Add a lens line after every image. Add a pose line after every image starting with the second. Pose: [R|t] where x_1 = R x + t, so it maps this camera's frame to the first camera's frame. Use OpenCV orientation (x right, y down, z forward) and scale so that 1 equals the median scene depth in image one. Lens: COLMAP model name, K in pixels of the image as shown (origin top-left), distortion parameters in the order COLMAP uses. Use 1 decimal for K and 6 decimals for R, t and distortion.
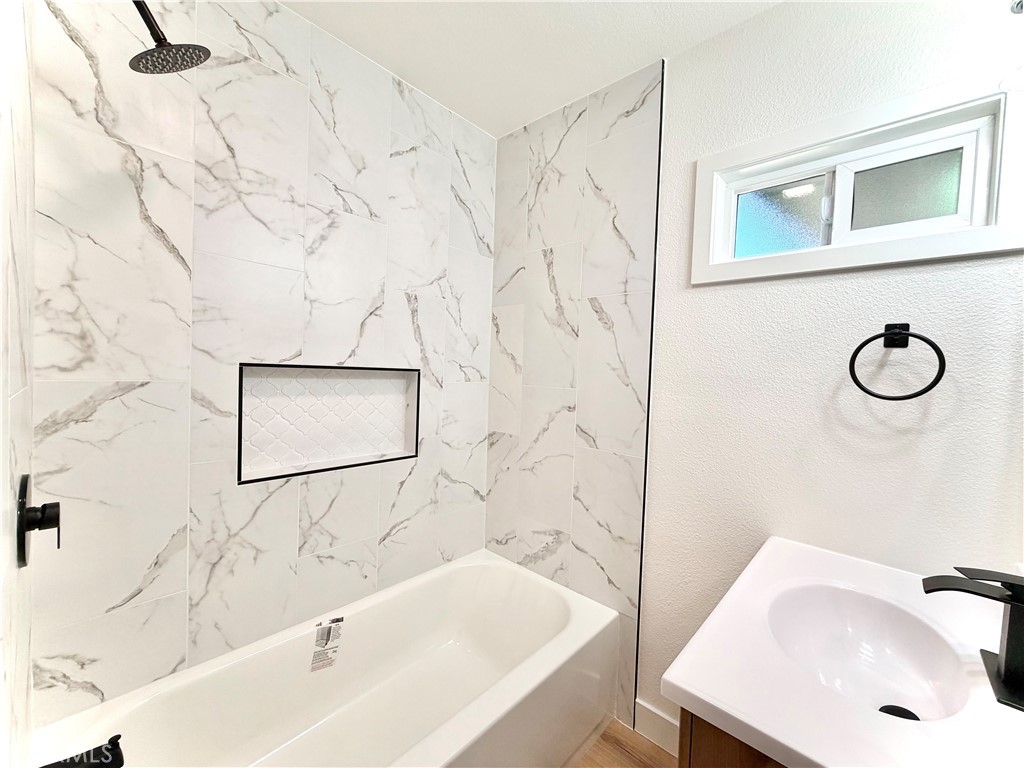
lens RADIAL K [[409.9, 0, 508.8], [0, 409.9, 381.8], [0, 0, 1]] dist [-0.001224, -0.000143]
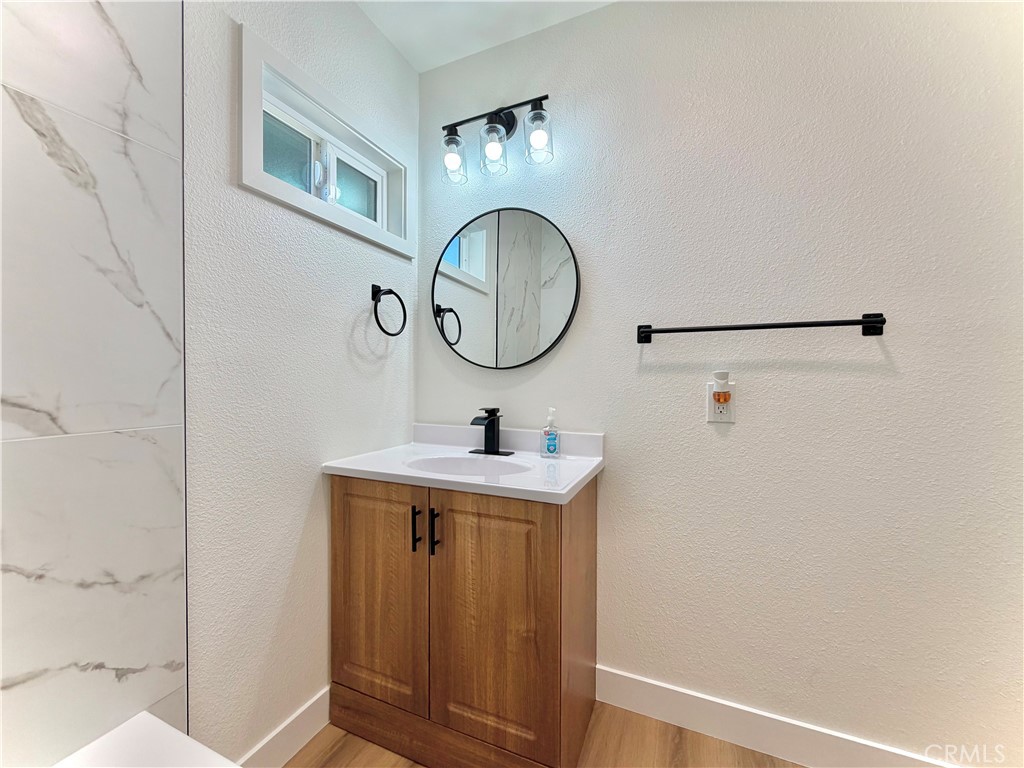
lens RADIAL K [[409.9, 0, 508.8], [0, 409.9, 381.8], [0, 0, 1]] dist [-0.001224, -0.000143]
pose [[-0.329551, -0.042429, 0.943184, -0.365009], [0.019510, 0.998470, 0.051733, 0.083040], [-0.943936, 0.035450, -0.328219, 0.623061]]
